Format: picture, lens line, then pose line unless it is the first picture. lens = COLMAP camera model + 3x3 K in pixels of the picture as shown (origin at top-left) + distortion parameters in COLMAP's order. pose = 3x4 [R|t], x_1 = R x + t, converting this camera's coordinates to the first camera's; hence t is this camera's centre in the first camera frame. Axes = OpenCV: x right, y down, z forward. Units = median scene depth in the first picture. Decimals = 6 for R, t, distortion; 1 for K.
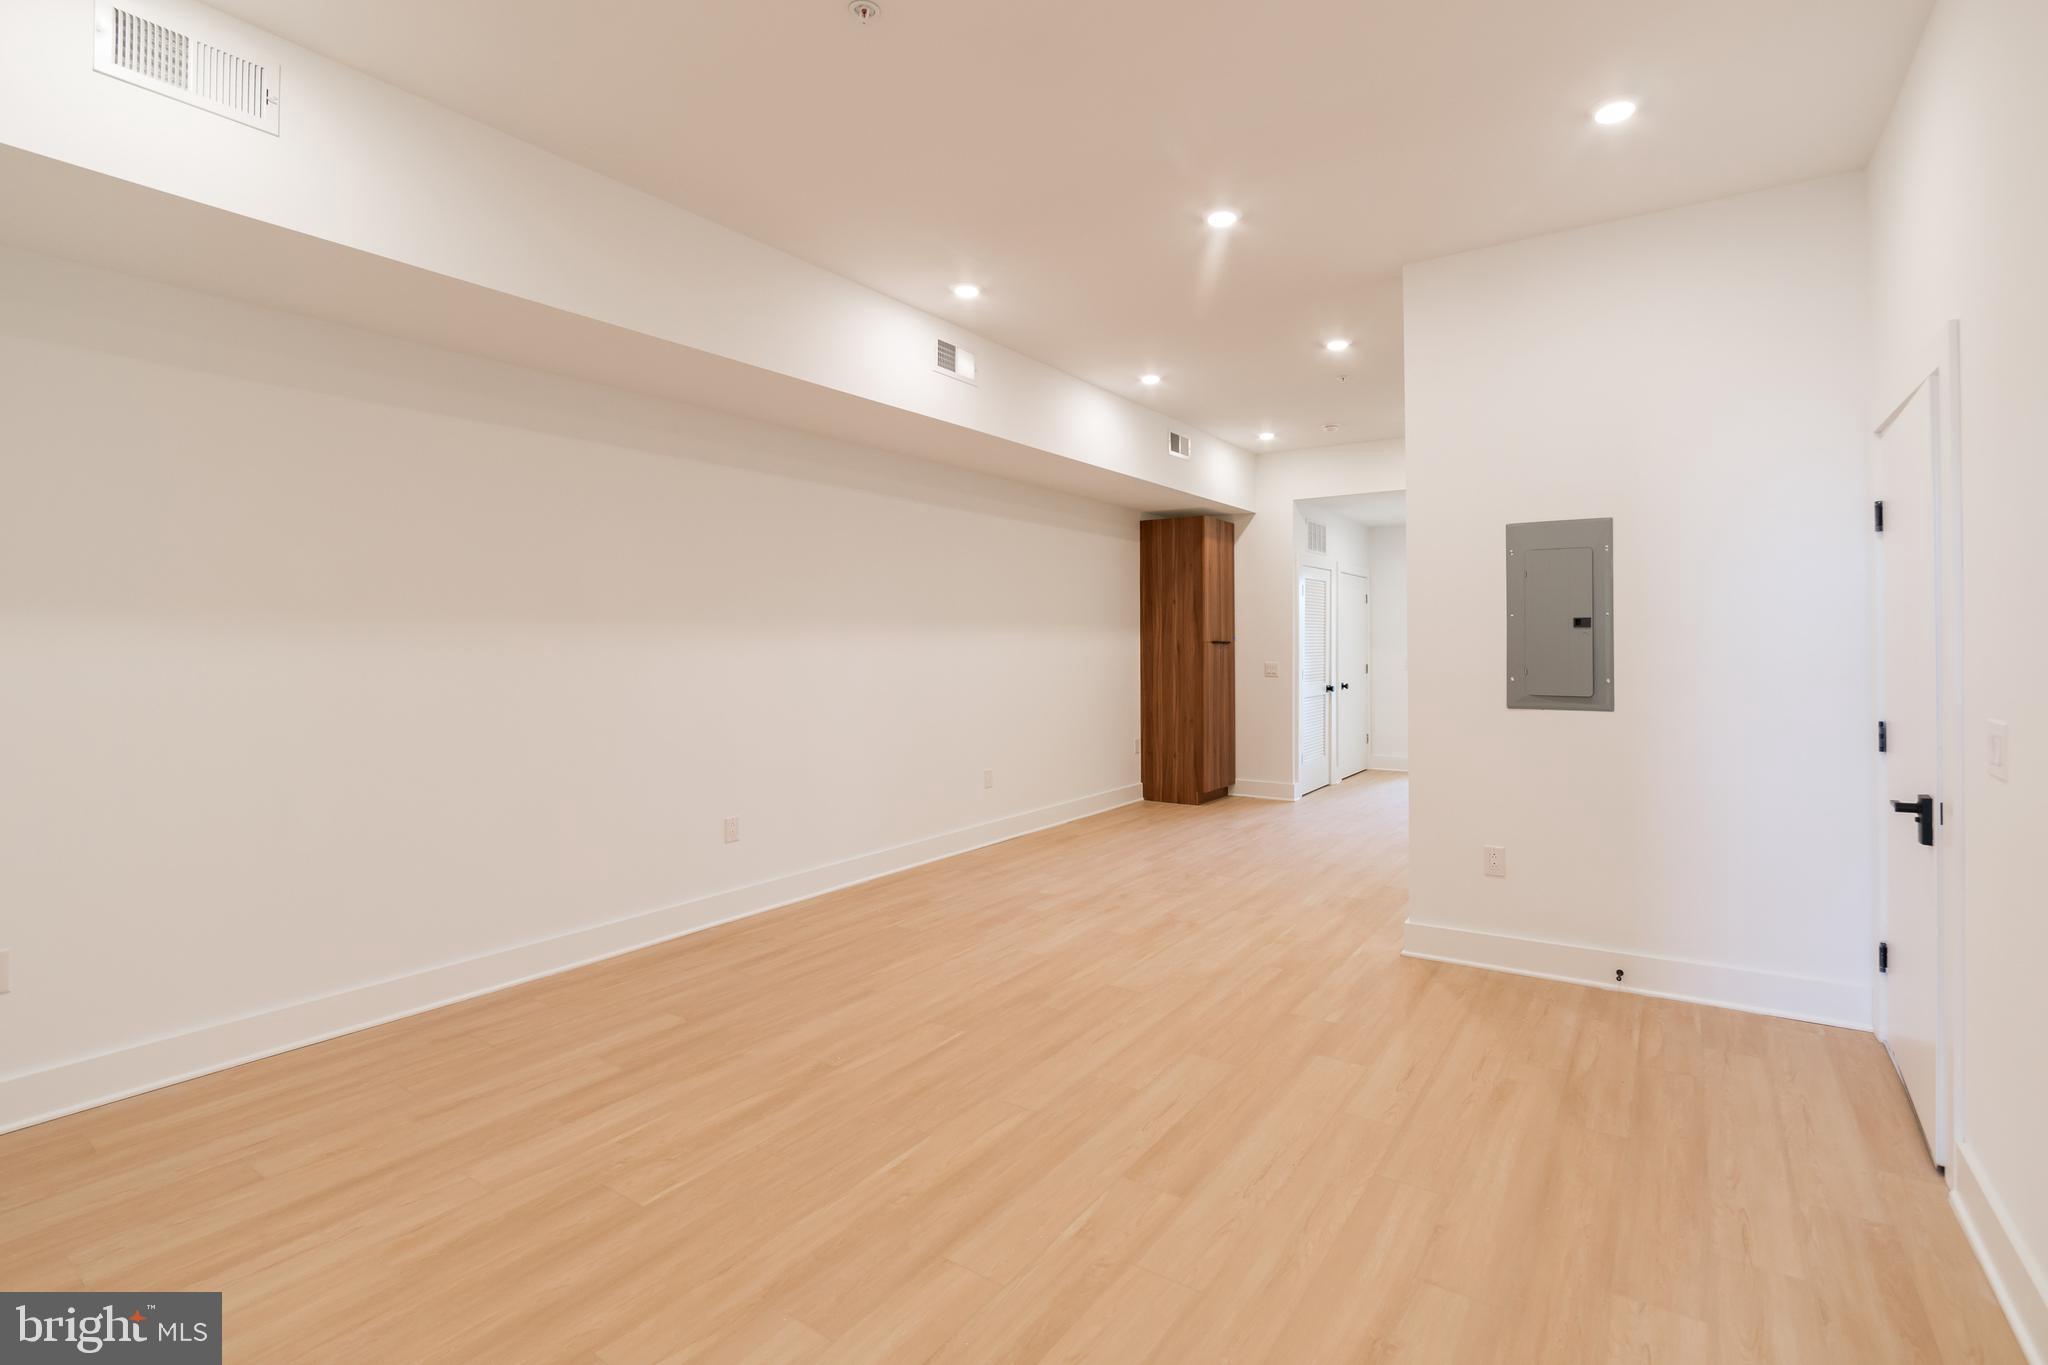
lens RADIAL K [[939.6, 0, 1092.0], [0, 939.6, 636.7], [0, 0, 1]] dist [-0.018100, -0.000117]
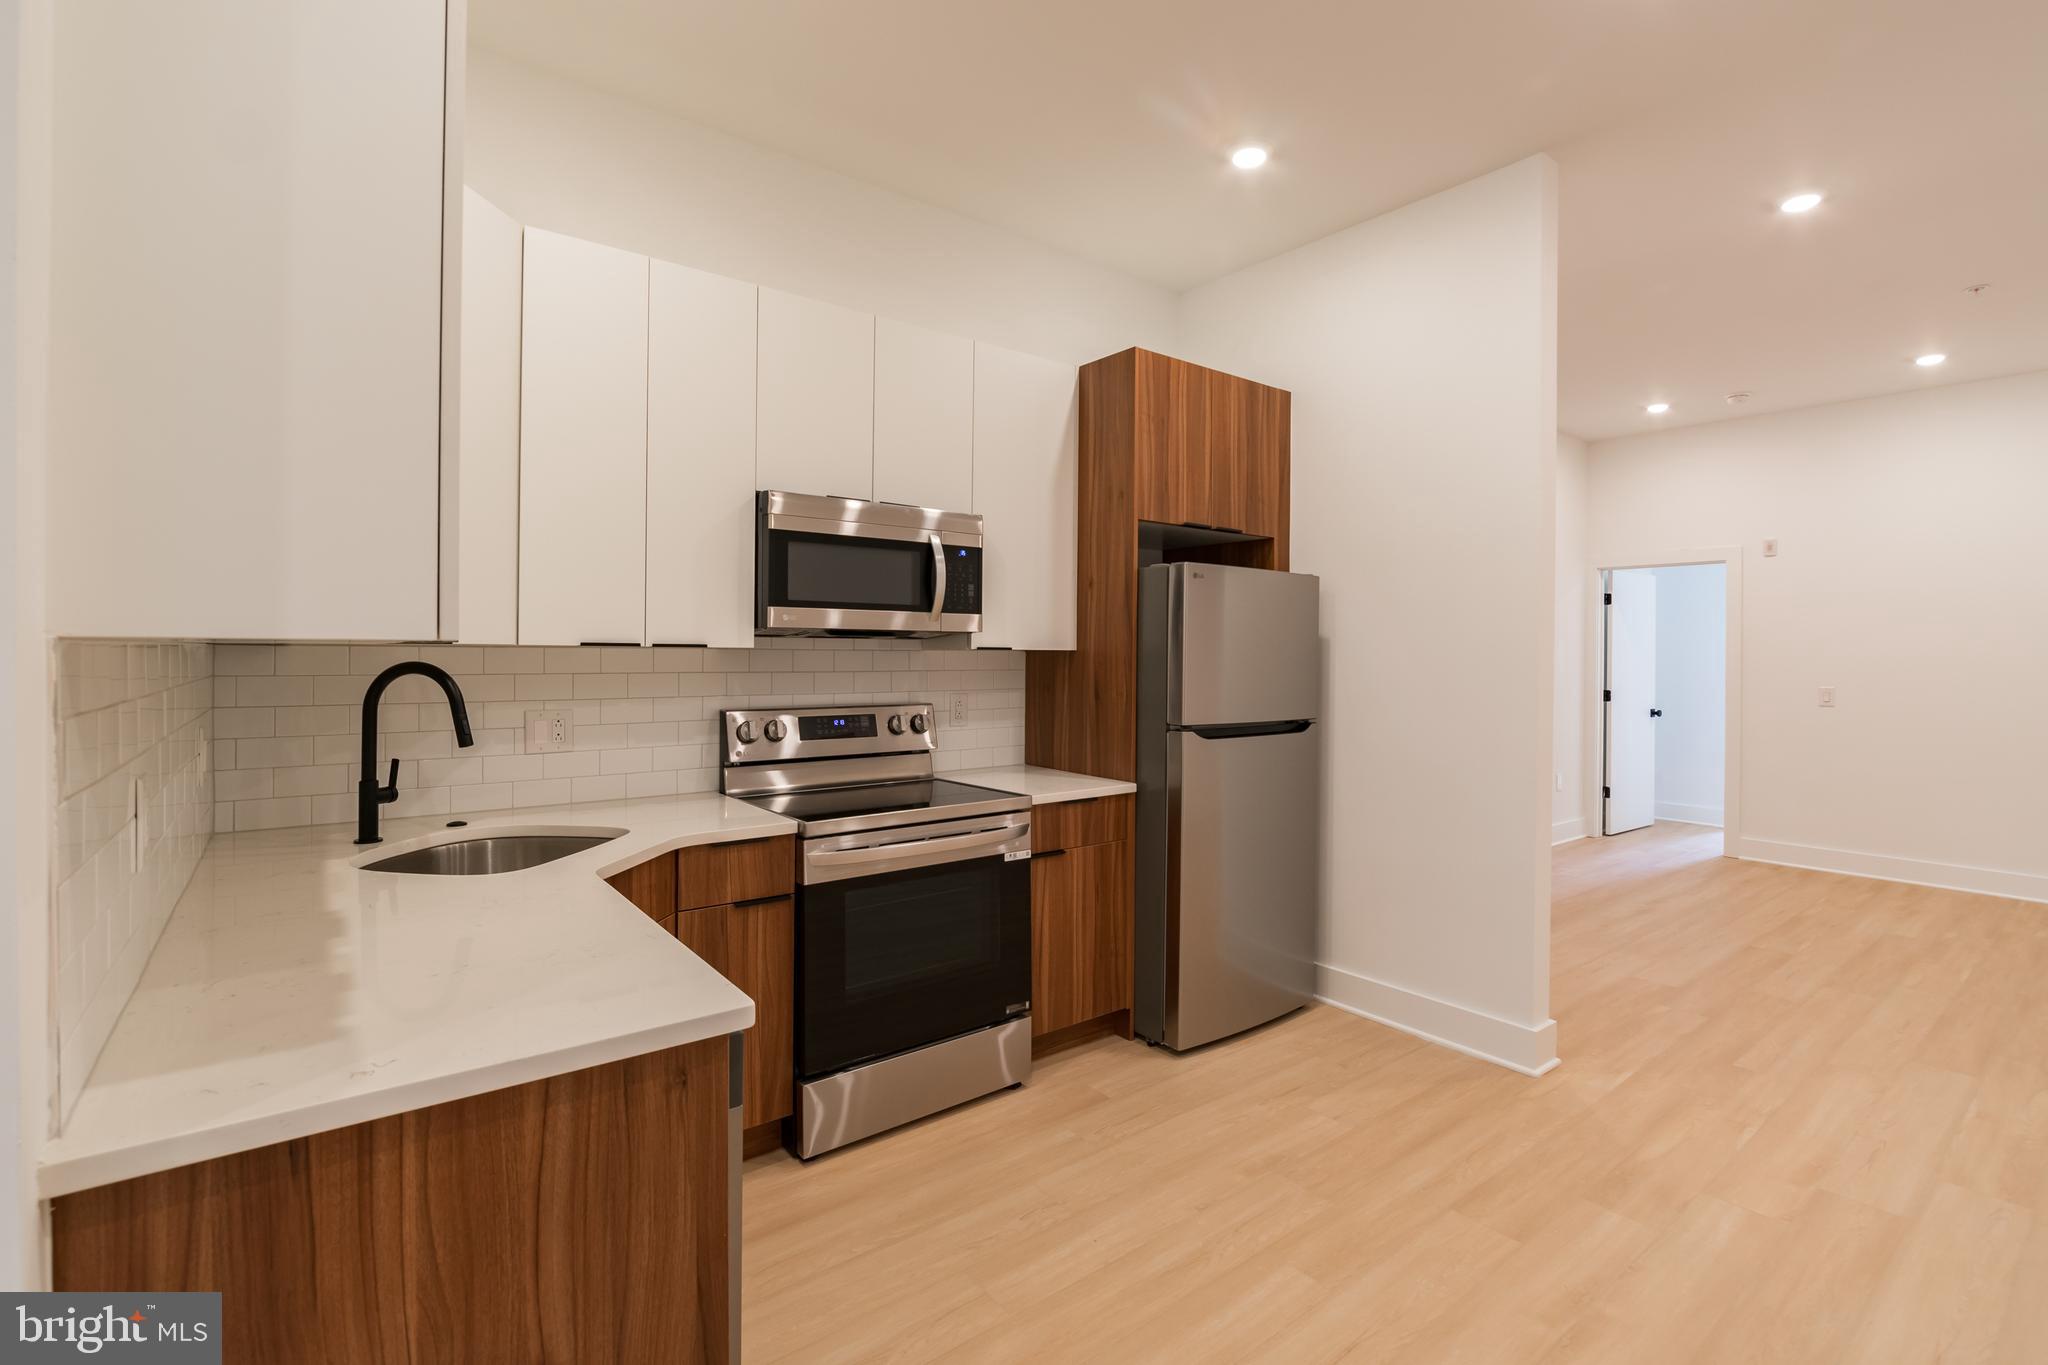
lens RADIAL K [[915.3, 0, 1032.3], [0, 915.3, 652.5], [0, 0, 1]] dist [-0.017630, 0.000075]
pose [[-0.939812, -0.006185, 0.341635, 0.538349], [-0.008581, 0.999948, -0.005502, 0.010188], [-0.341583, -0.008103, -0.939817, 2.053212]]
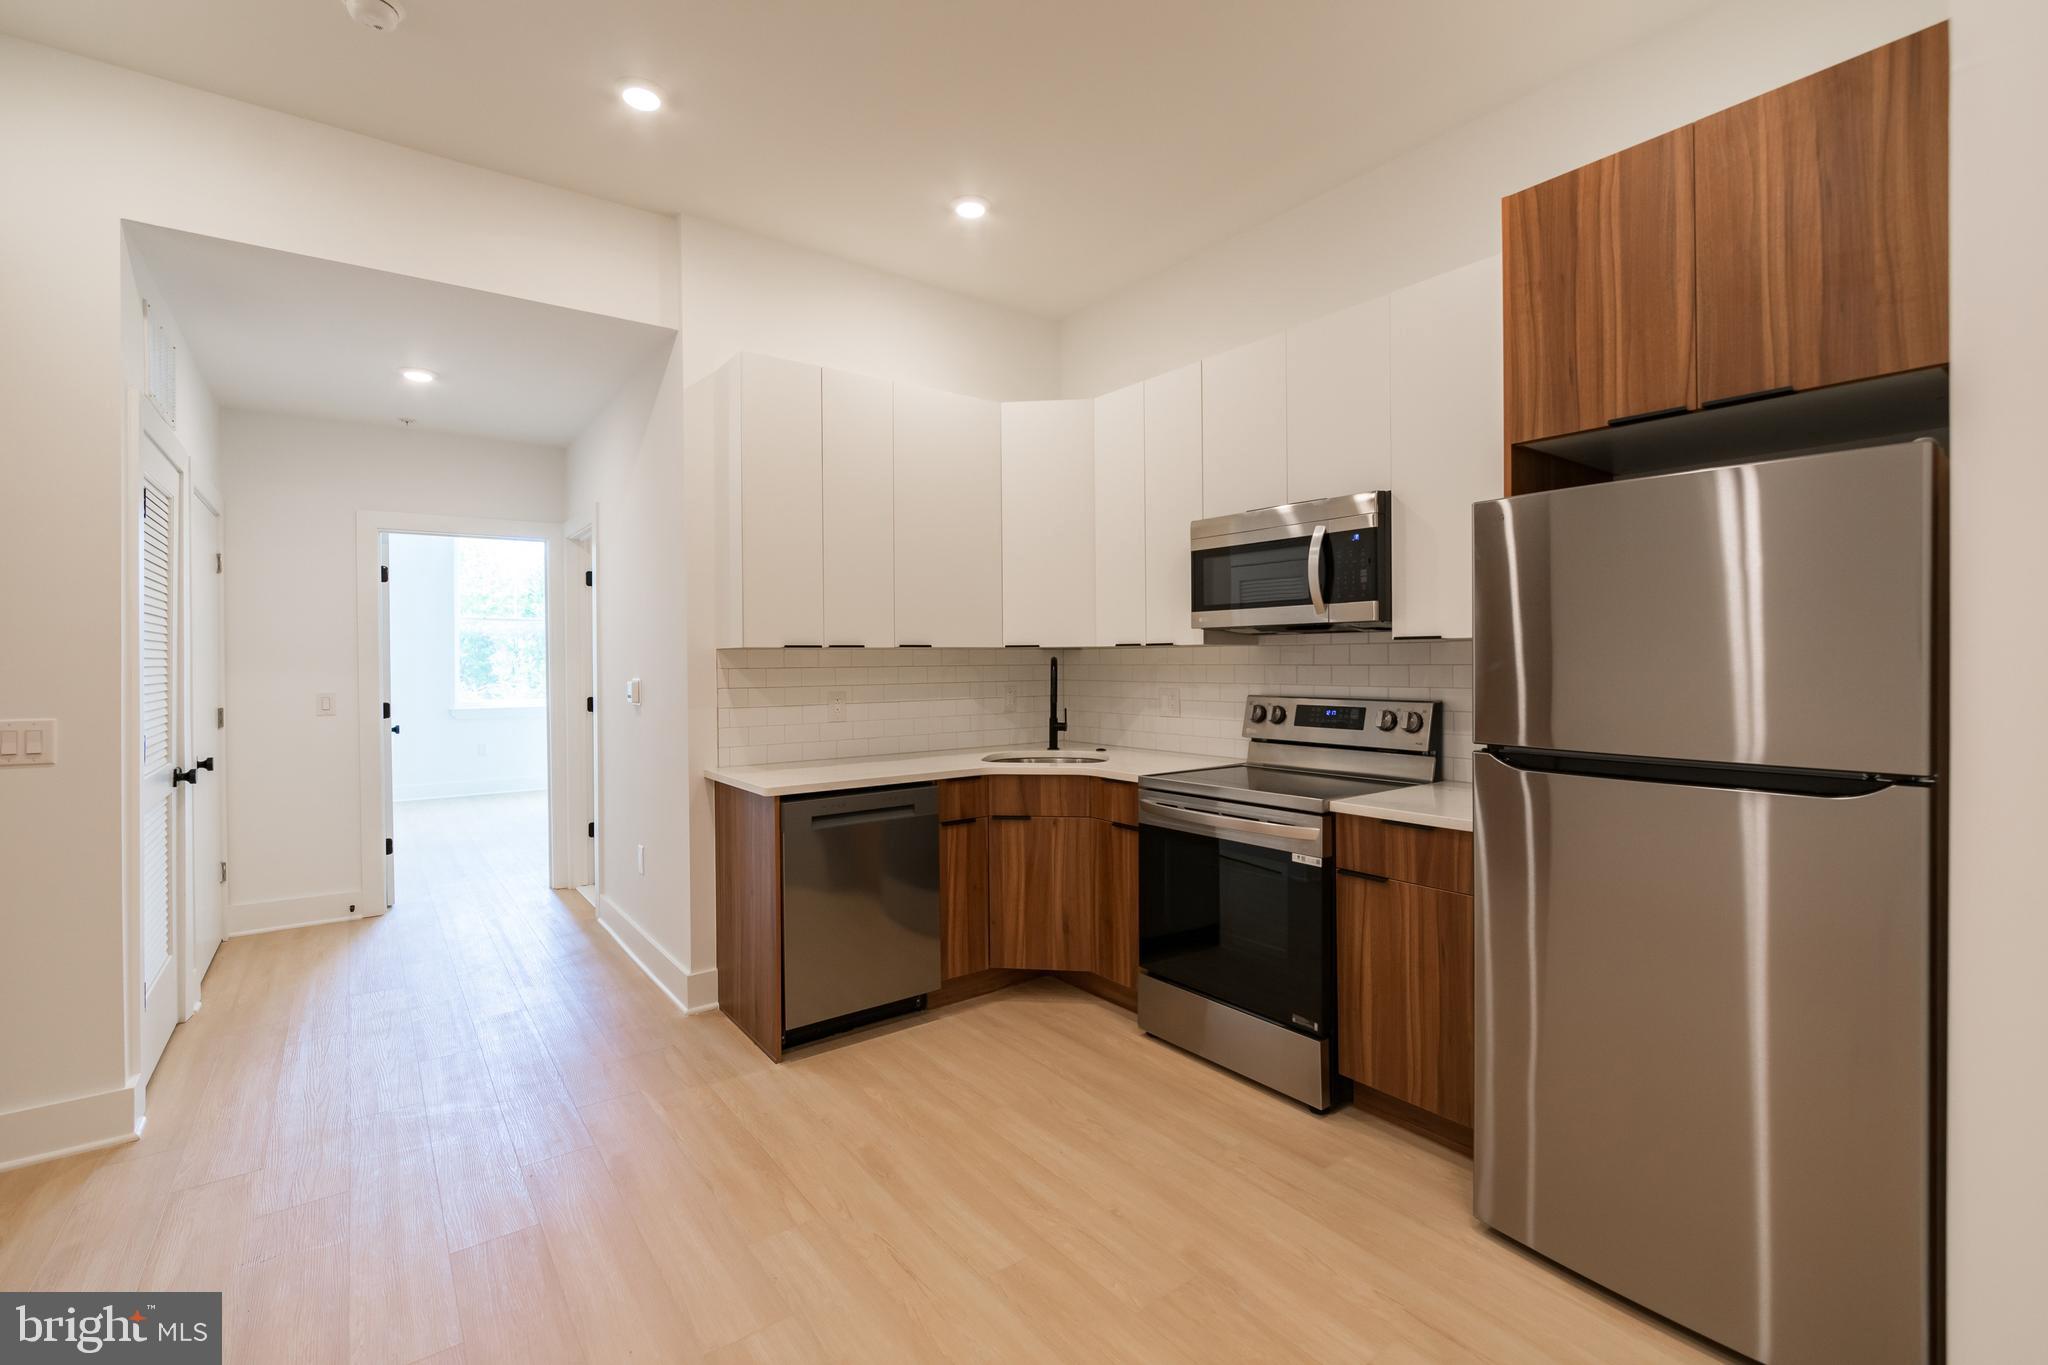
lens RADIAL K [[898.0, 0, 1031.4], [0, 898.0, 665.7], [0, 0, 1]] dist [-0.011365, -0.000049]
pose [[0.350571, -0.008960, 0.936493, 0.079051], [0.002169, 0.999959, 0.008755, 0.017497], [-0.936534, -0.001038, 0.350576, 1.289509]]
